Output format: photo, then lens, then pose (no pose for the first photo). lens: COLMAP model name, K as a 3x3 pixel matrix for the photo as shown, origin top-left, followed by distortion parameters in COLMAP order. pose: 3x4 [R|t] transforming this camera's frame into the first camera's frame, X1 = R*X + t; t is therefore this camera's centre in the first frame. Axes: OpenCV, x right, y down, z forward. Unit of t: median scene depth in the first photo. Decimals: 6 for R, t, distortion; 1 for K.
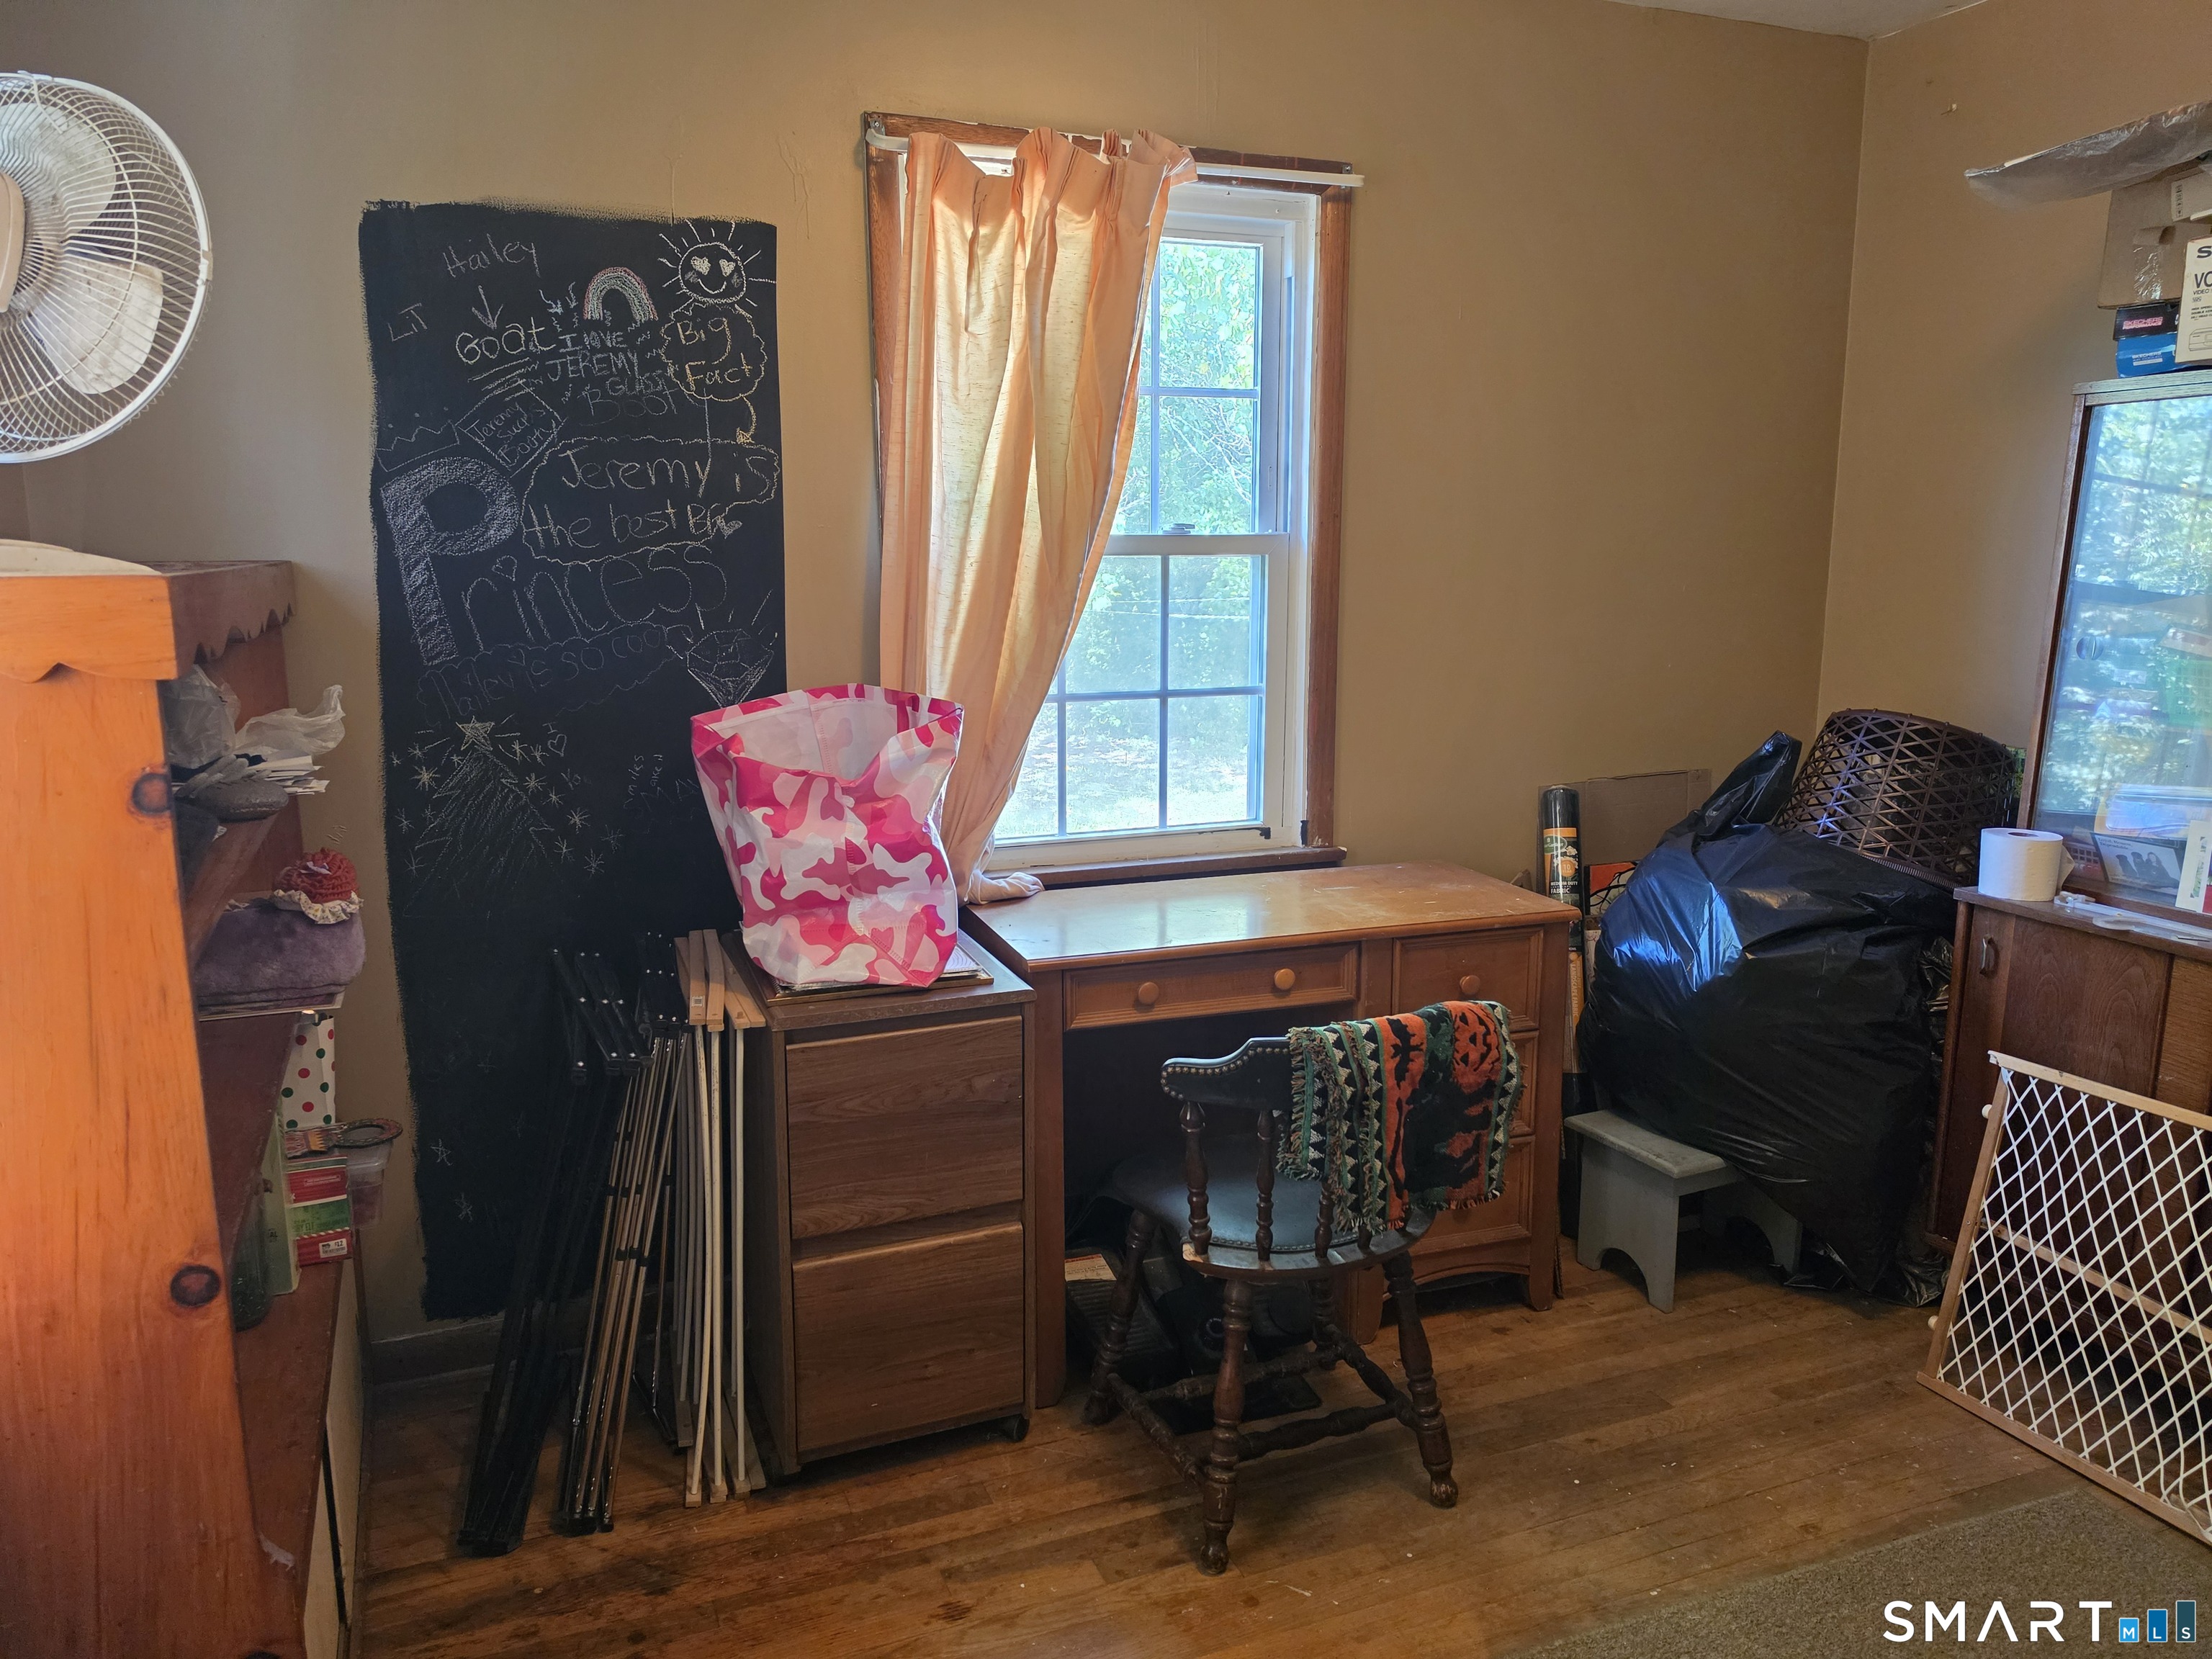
lens RADIAL K [[1518.1, 0, 1106.0], [0, 1518.1, 829.5], [0, 0, 1]] dist [0.077383, -0.106300]
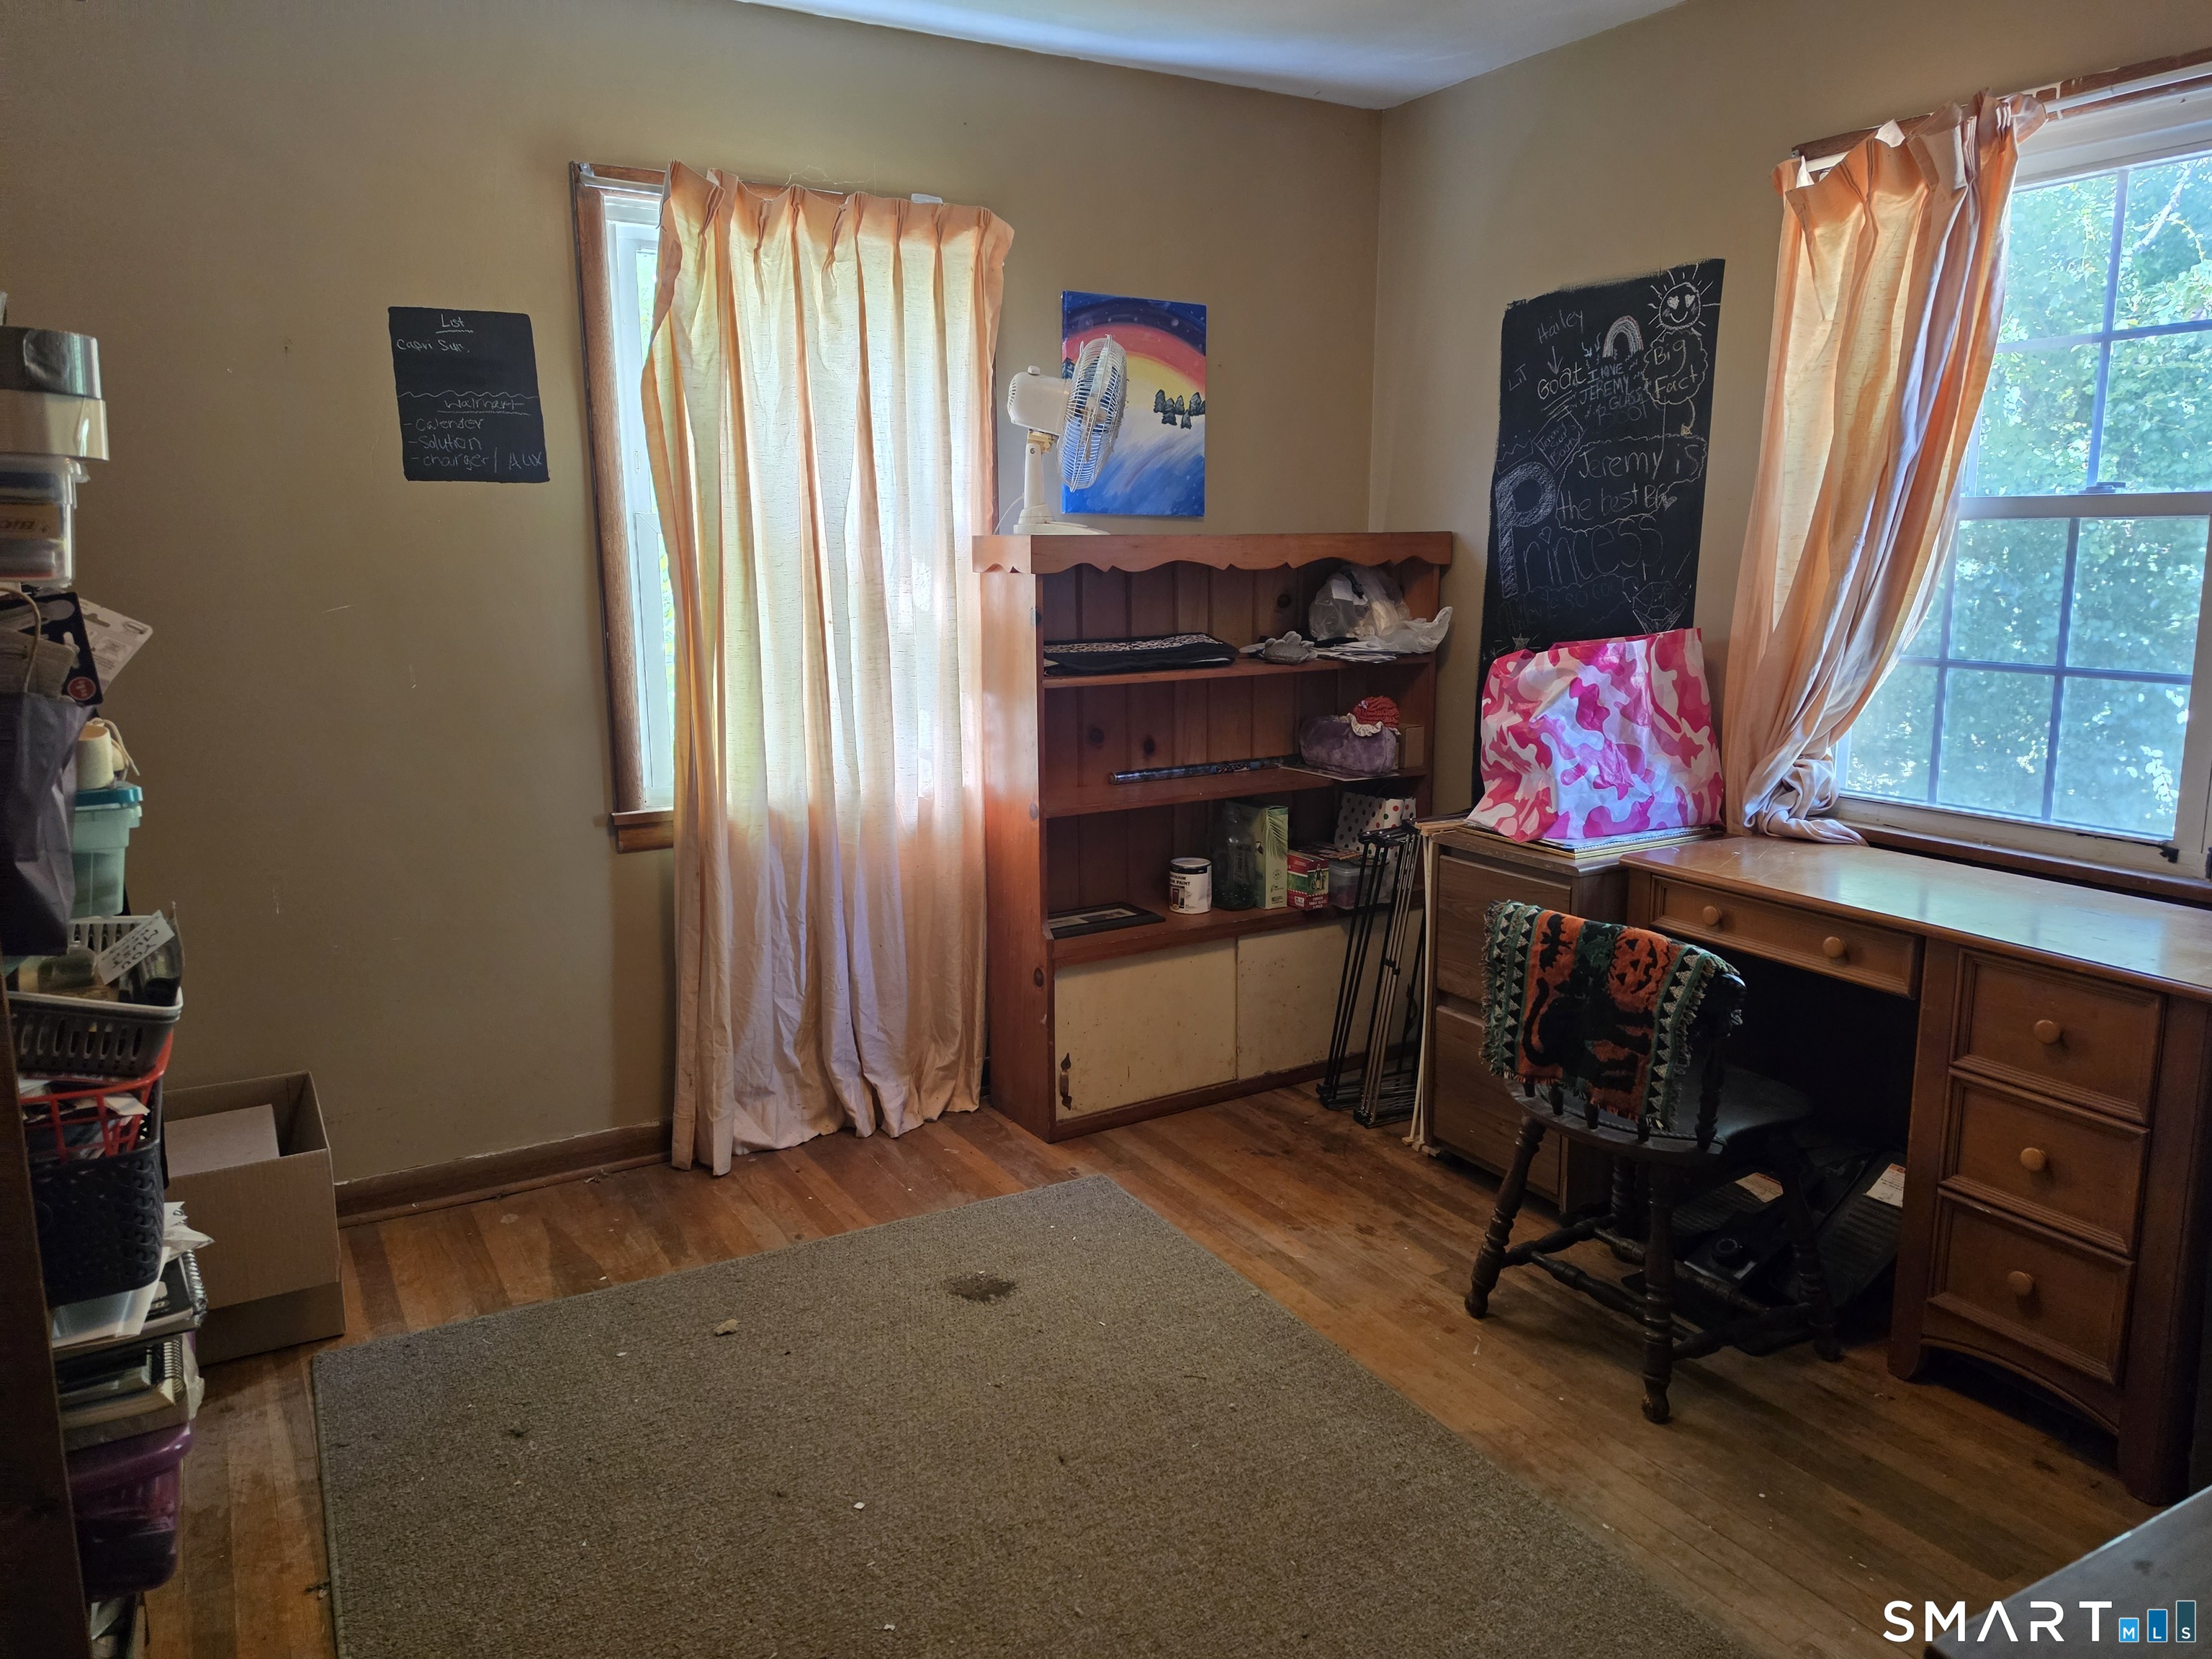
lens RADIAL K [[1518.1, 0, 1106.0], [0, 1518.1, 829.5], [0, 0, 1]] dist [0.077383, -0.106300]
pose [[0.155375, 0.185507, -0.970281, 1.031527], [-0.171159, 0.972410, 0.158506, -0.054576], [0.972915, 0.141445, 0.182839, 0.353196]]
